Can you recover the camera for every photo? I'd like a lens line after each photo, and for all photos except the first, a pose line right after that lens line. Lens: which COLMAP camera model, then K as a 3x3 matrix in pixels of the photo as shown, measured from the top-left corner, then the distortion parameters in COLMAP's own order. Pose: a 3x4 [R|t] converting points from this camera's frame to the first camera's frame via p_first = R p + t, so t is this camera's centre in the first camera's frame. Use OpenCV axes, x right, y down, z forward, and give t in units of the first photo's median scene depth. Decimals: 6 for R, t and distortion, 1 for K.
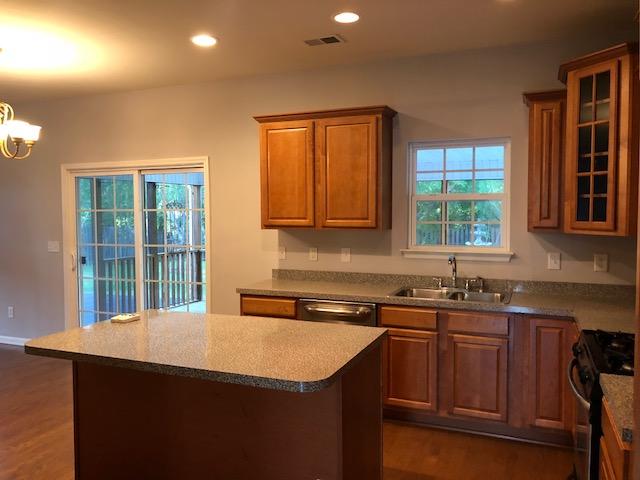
lens RADIAL K [[528.2, 0, 317.9], [0, 528.2, 239.2], [0, 0, 1]] dist [0.027775, -0.041951]
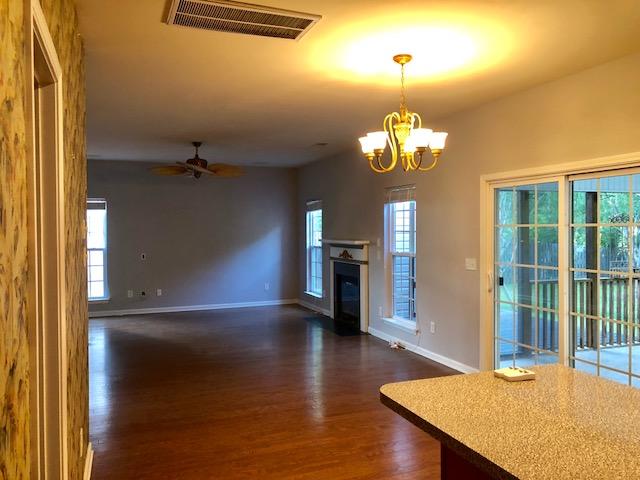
lens RADIAL K [[528.2, 0, 318.6], [0, 528.2, 231.2], [0, 0, 1]] dist [0.027775, -0.041951]
pose [[0.696599, 0.008072, -0.717415, -0.018299], [-0.040941, 0.998755, -0.028515, -0.006943], [0.716291, 0.049236, 0.696062, 0.164188]]
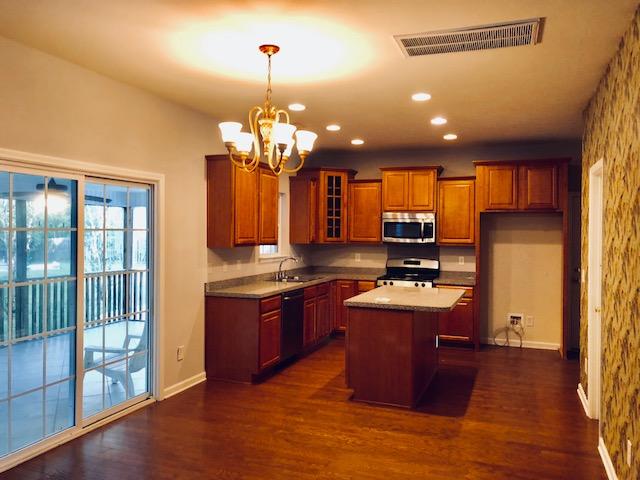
lens RADIAL K [[528.2, 0, 322.1], [0, 528.2, 236.8], [0, 0, 1]] dist [0.027775, -0.041951]
pose [[-0.048245, -0.001520, 0.998834, -1.055872], [0.051814, 0.998649, 0.004022, -0.029500], [-0.997491, 0.051947, -0.048101, 0.680779]]
